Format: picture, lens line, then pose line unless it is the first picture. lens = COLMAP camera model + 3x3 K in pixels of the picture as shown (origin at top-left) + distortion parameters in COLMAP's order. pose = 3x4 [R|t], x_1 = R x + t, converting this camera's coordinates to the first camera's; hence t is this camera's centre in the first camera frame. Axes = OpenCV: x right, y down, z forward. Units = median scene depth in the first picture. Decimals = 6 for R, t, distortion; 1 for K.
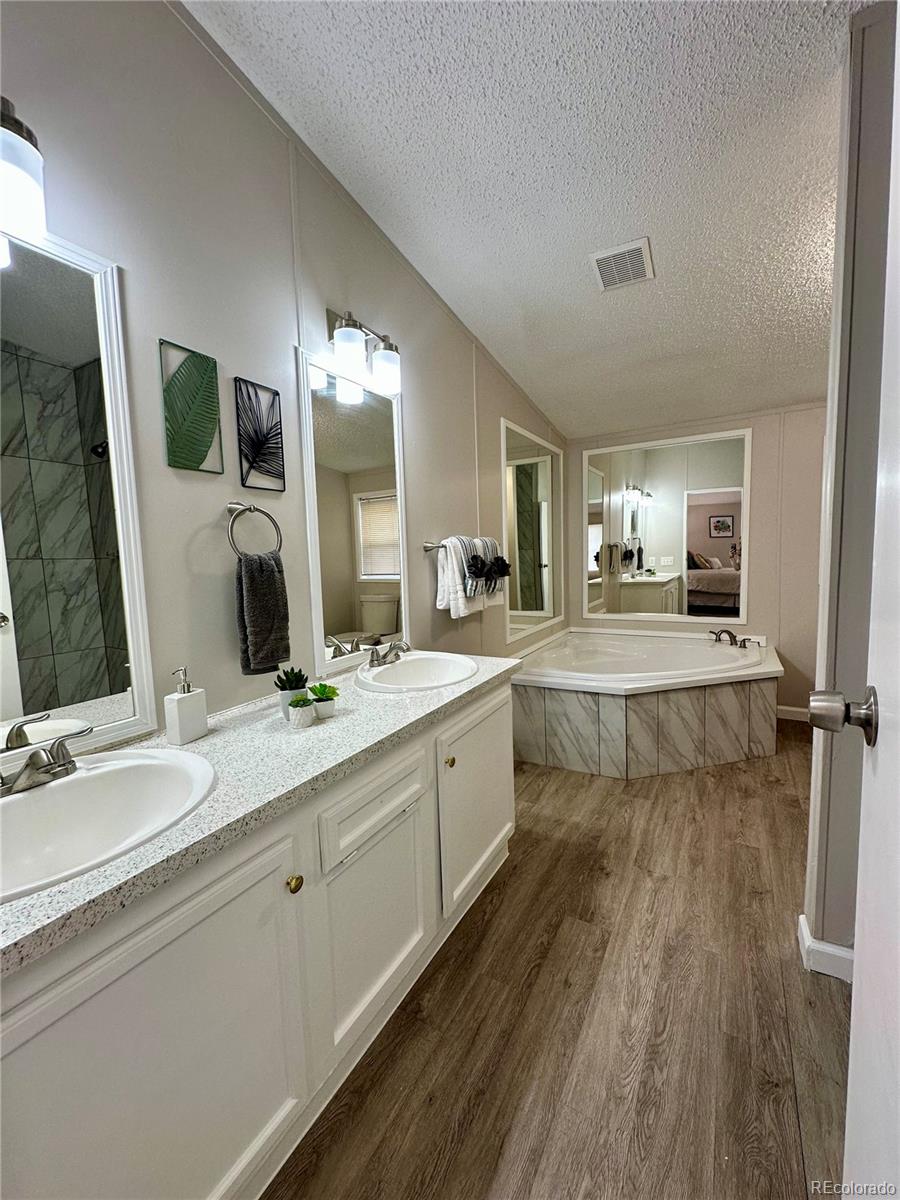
lens RADIAL K [[478.1, 0, 450.9], [0, 478.1, 598.9], [0, 0, 1]] dist [-0.003004, 0.000740]
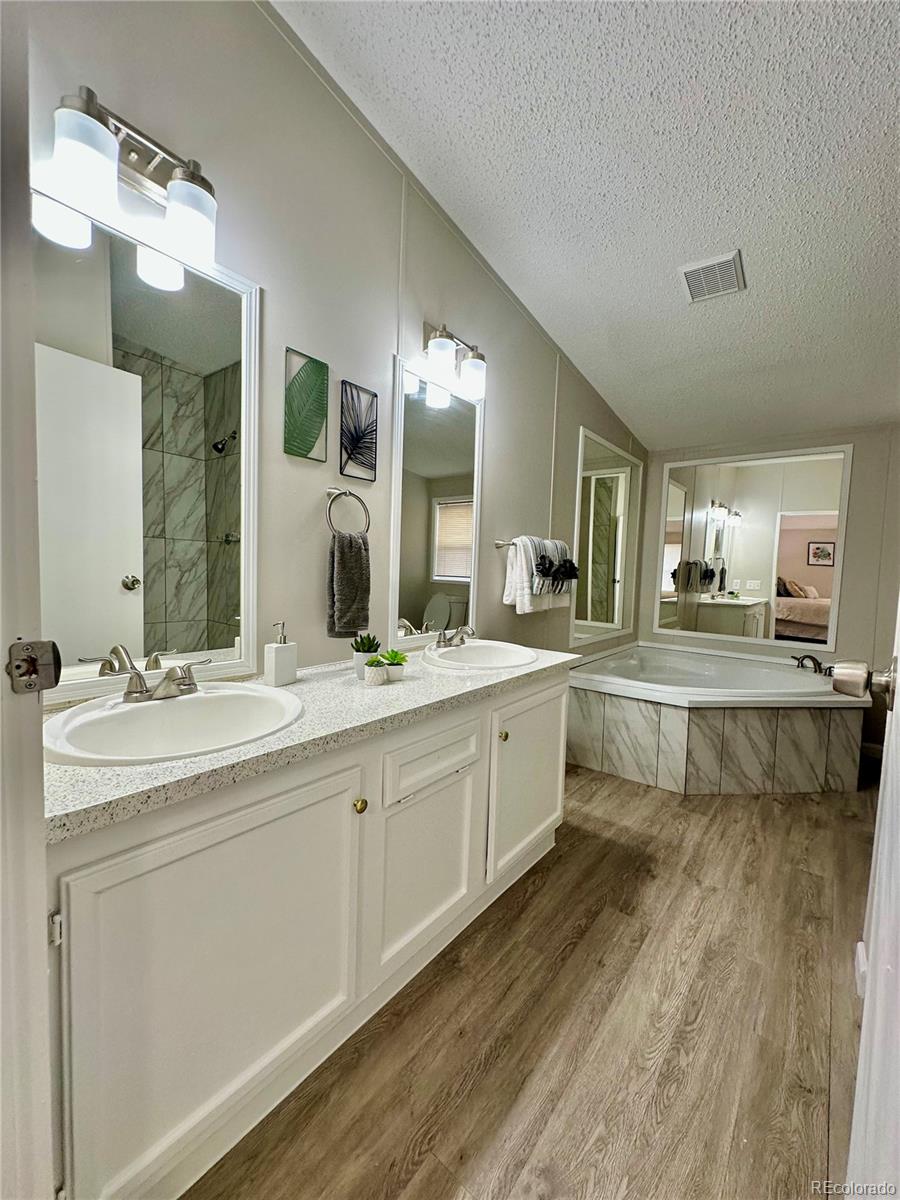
lens RADIAL K [[478.1, 0, 450.9], [0, 478.1, 598.9], [0, 0, 1]] dist [-0.003004, 0.000740]
pose [[0.986546, 0.074303, -0.145620, 0.010158], [-0.077842, 0.996789, -0.018748, 0.042285], [0.143759, 0.029831, 0.989163, -0.059528]]
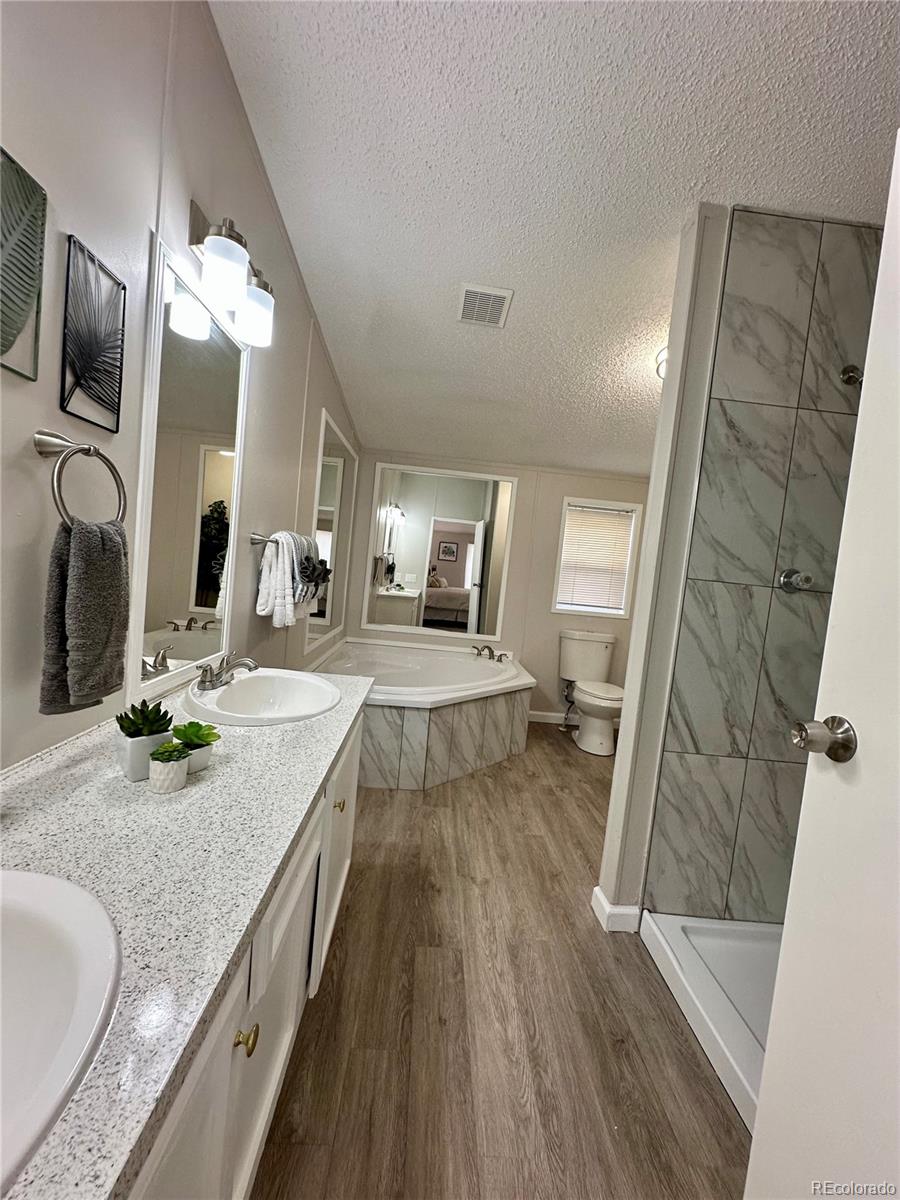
lens RADIAL K [[478.1, 0, 450.9], [0, 478.1, 598.9], [0, 0, 1]] dist [-0.003004, 0.000740]
pose [[0.836217, 0.081806, 0.542263, -0.216176], [-0.076249, 0.996551, -0.032757, -0.005337], [-0.543072, -0.013955, 0.839570, 0.129991]]
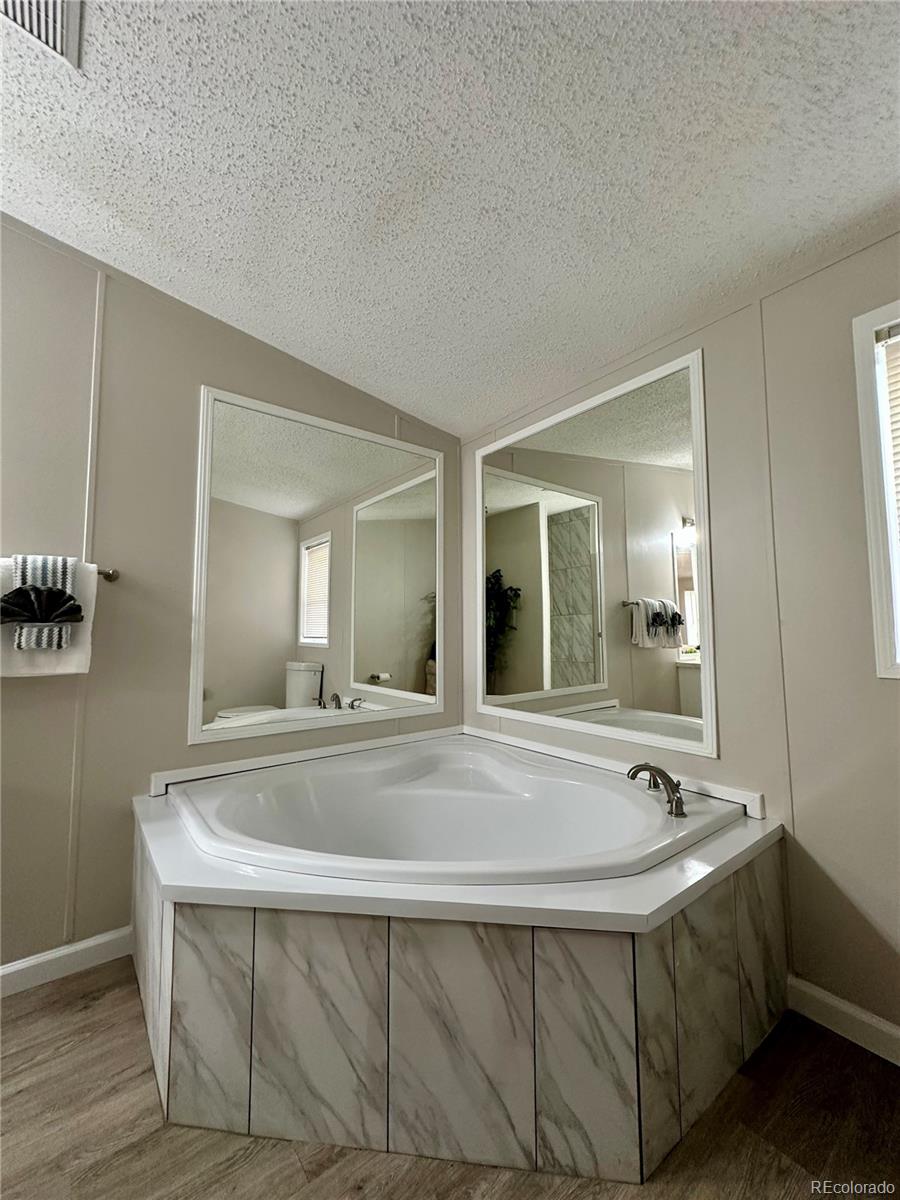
lens RADIAL K [[478.1, 0, 450.9], [0, 478.1, 598.9], [0, 0, 1]] dist [-0.003004, 0.000740]
pose [[0.929811, 0.002438, -0.368030, 0.914512], [-0.059036, 0.988017, -0.142606, -0.026893], [0.363272, 0.154323, 0.918813, 0.787097]]
